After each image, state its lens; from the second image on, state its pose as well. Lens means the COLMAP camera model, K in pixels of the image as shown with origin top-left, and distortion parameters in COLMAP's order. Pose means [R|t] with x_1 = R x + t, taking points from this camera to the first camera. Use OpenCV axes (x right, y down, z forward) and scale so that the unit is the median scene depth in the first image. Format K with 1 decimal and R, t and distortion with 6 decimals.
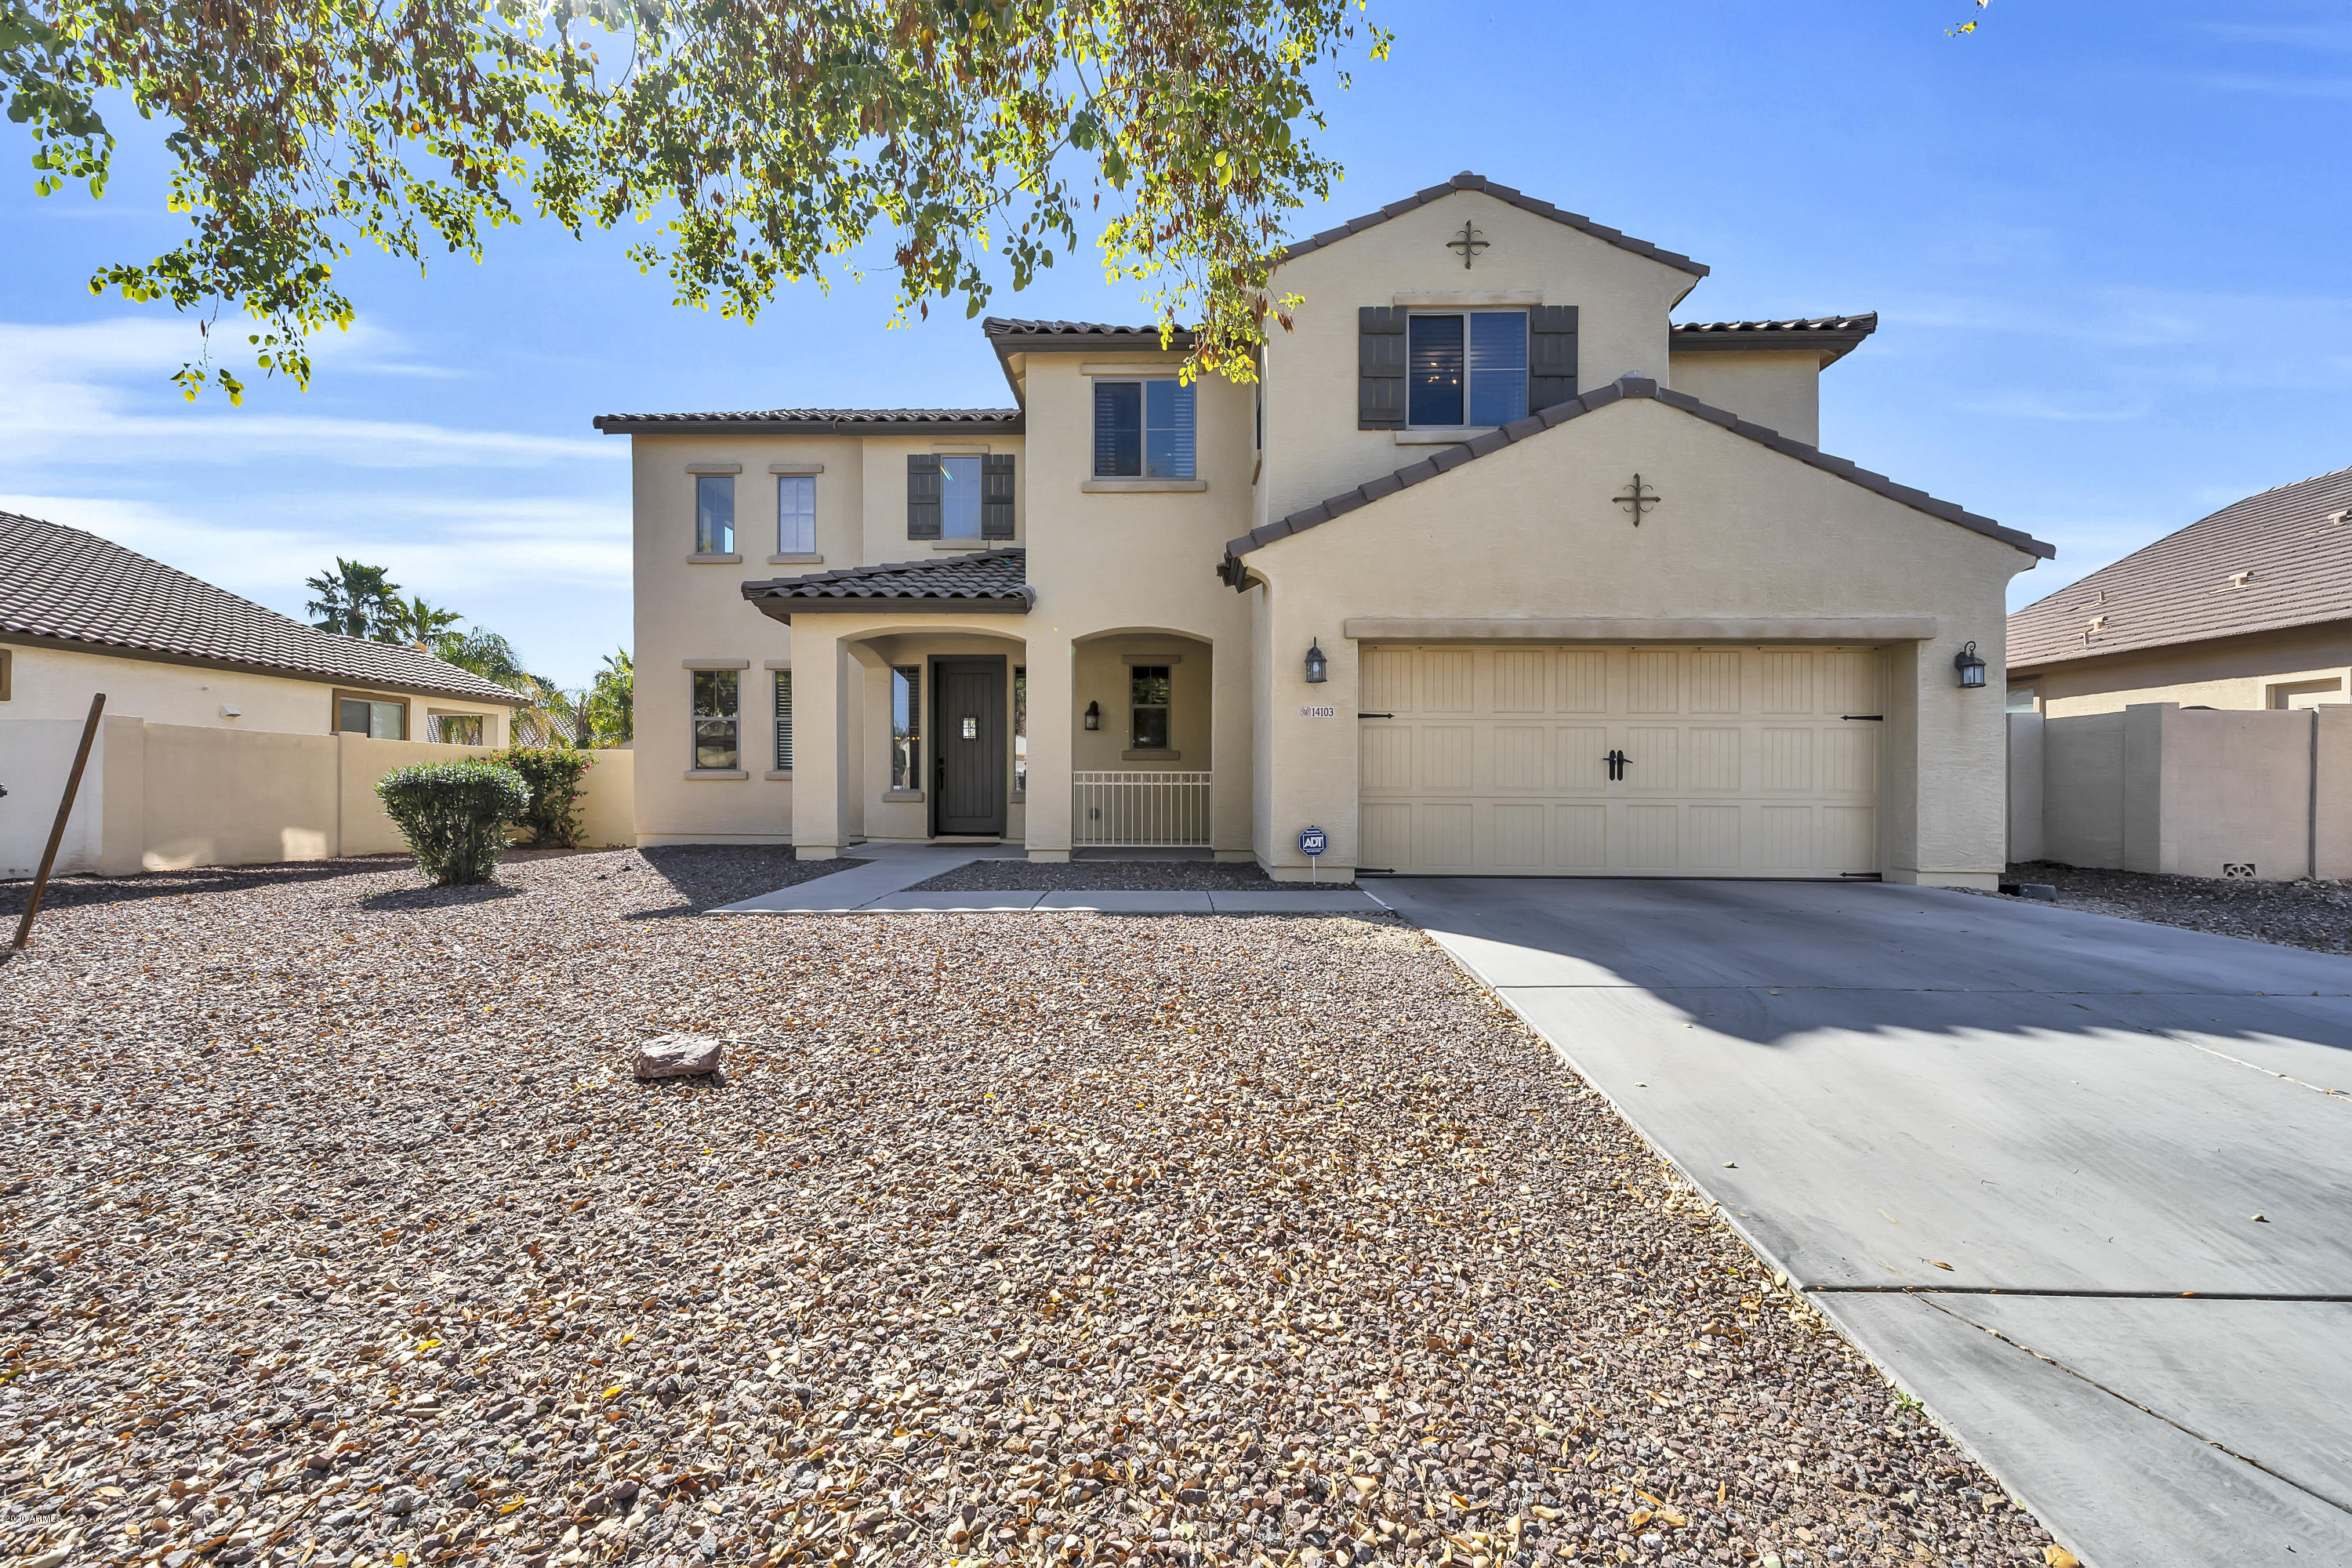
lens RADIAL K [[933.6, 0, 1176.0], [0, 933.6, 784.0], [0, 0, 1]] dist [-0.000499, -0.000128]
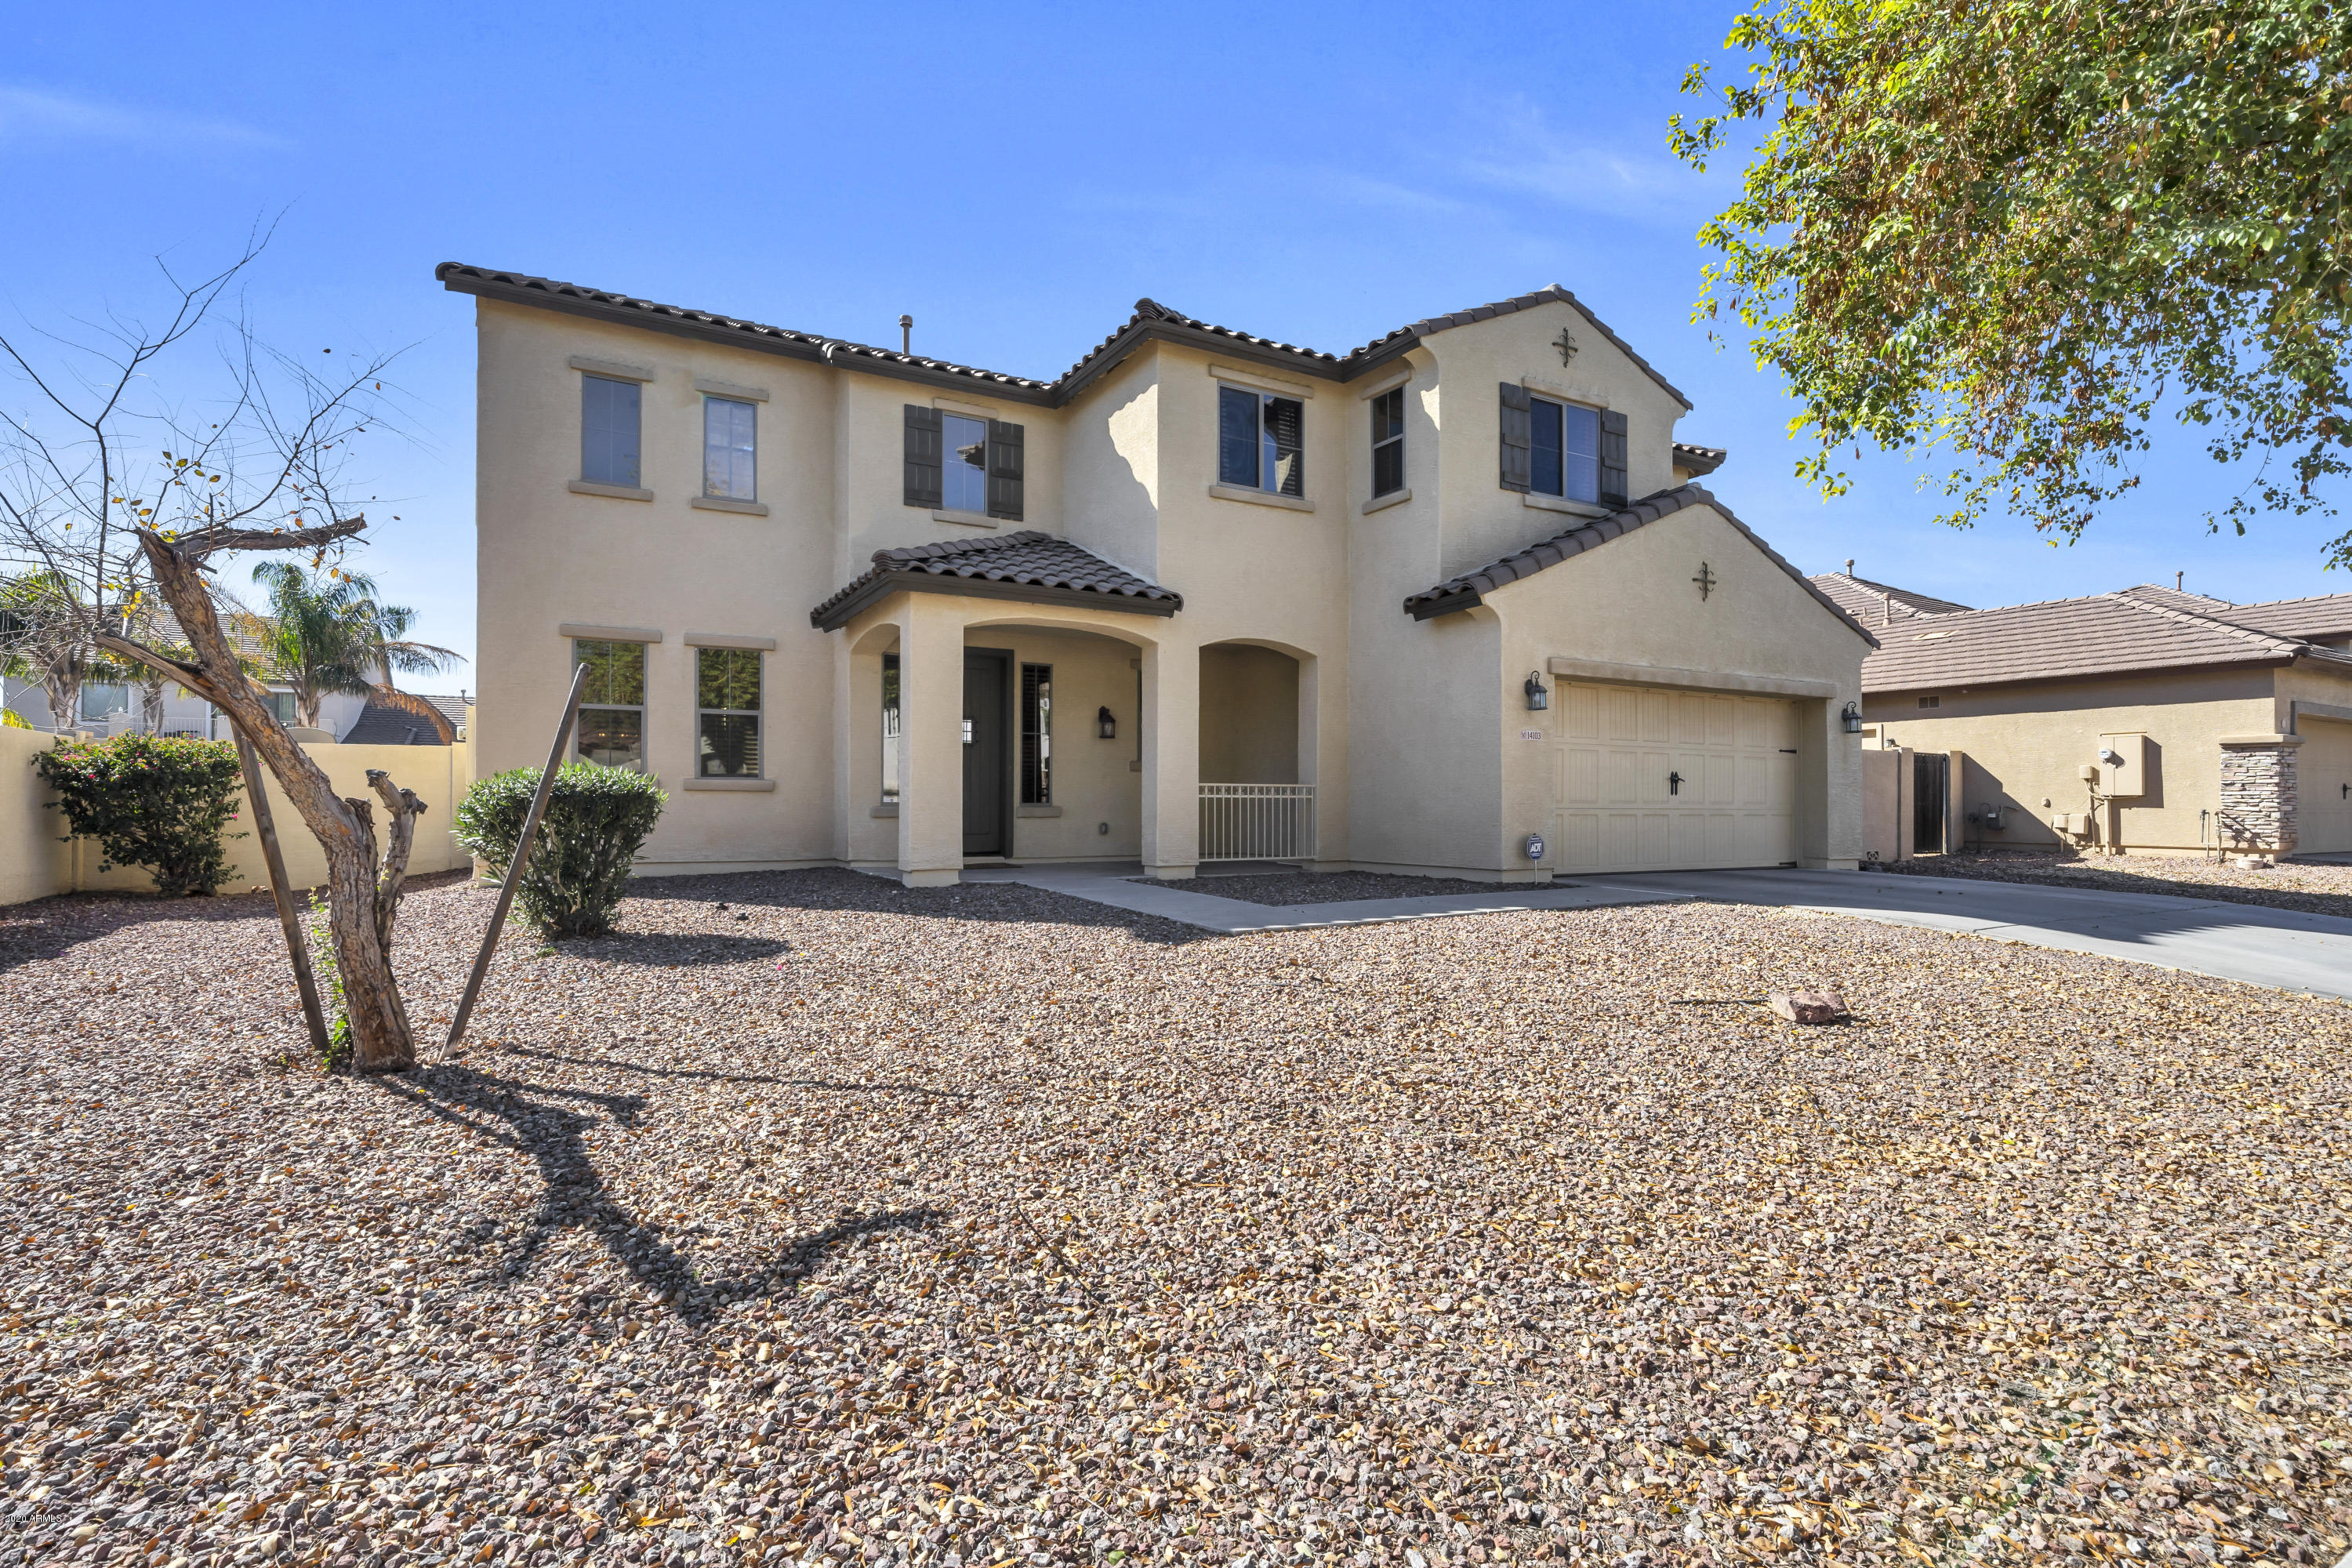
lens RADIAL K [[1078.5, 0, 1176.0], [0, 1078.5, 784.0], [0, 0, 1]] dist [0.001420, 0.000247]
pose [[0.864008, 0.008132, 0.503413, -0.722628], [-0.002722, 0.999930, -0.011481, -0.000126], [-0.503471, 0.008549, 0.863970, 0.052442]]
